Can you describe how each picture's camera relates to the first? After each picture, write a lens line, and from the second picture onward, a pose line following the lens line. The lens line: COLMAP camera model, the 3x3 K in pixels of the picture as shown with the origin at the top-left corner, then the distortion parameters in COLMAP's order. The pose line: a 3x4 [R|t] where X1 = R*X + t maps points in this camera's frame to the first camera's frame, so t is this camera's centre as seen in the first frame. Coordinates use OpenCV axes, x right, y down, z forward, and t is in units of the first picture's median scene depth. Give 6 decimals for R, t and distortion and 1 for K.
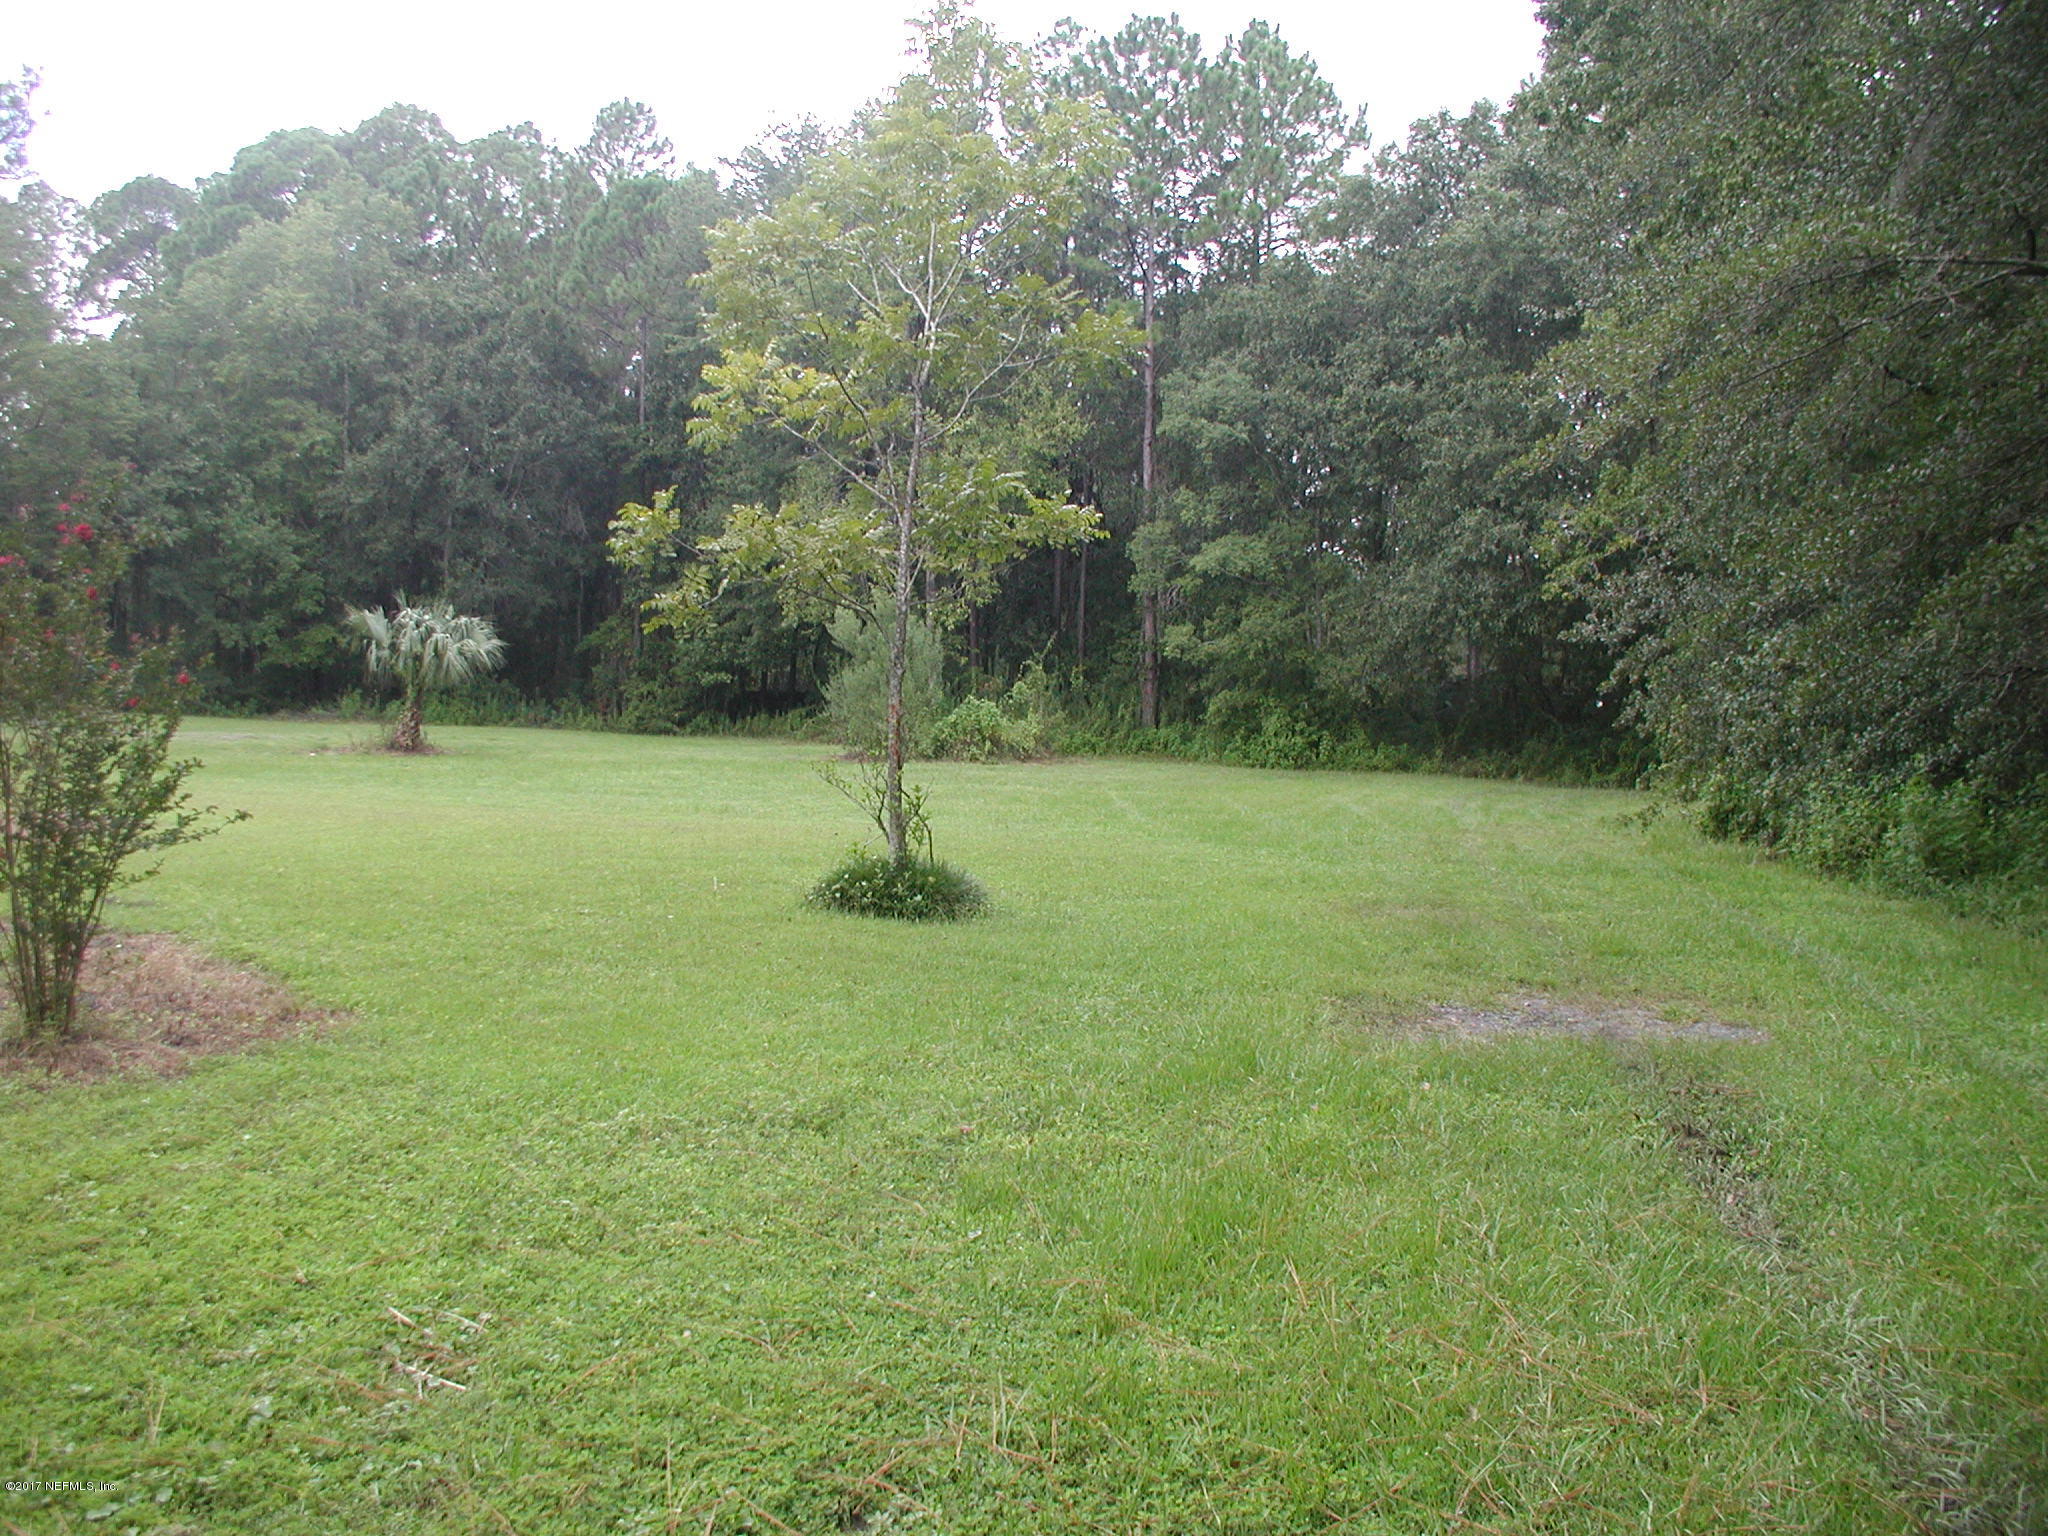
lens RADIAL K [[1896.8, 0, 991.6], [0, 1896.8, 752.6], [0, 0, 1]] dist [-0.222563, 0.261723]
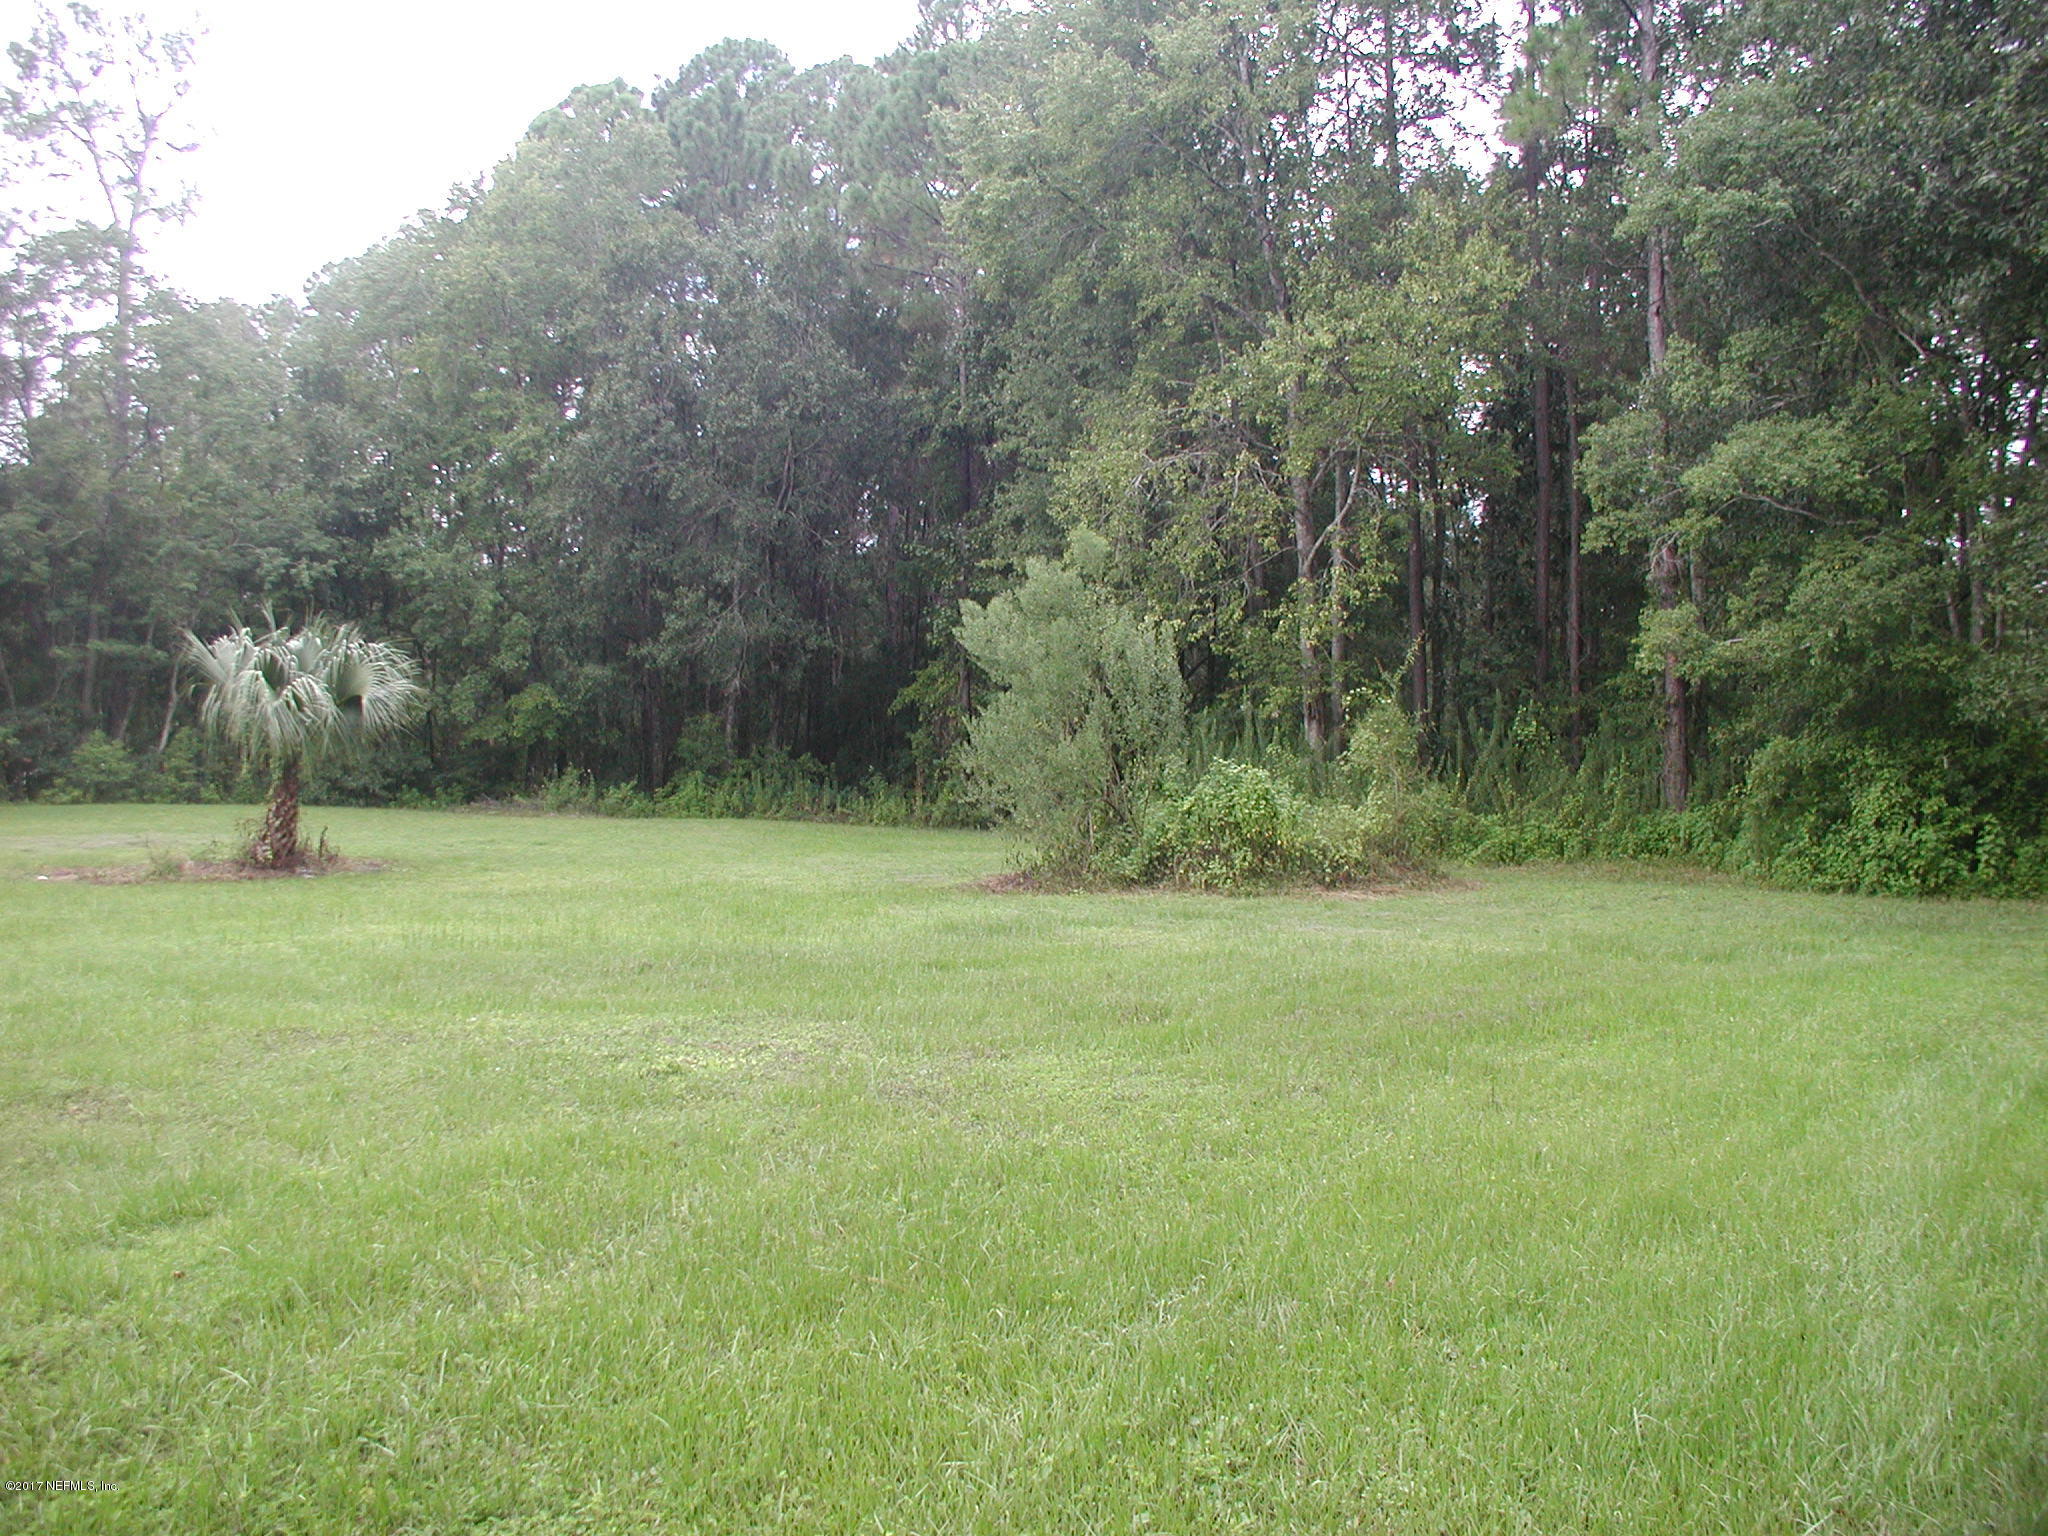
lens RADIAL K [[1901.7, 0, 997.8], [0, 1901.7, 761.4], [0, 0, 1]] dist [-0.238673, 0.291679]
pose [[0.934941, -0.023206, -0.354044, 0.105649], [0.010411, 0.999223, -0.038001, -0.010137], [0.354651, 0.031843, 0.934456, 0.483726]]
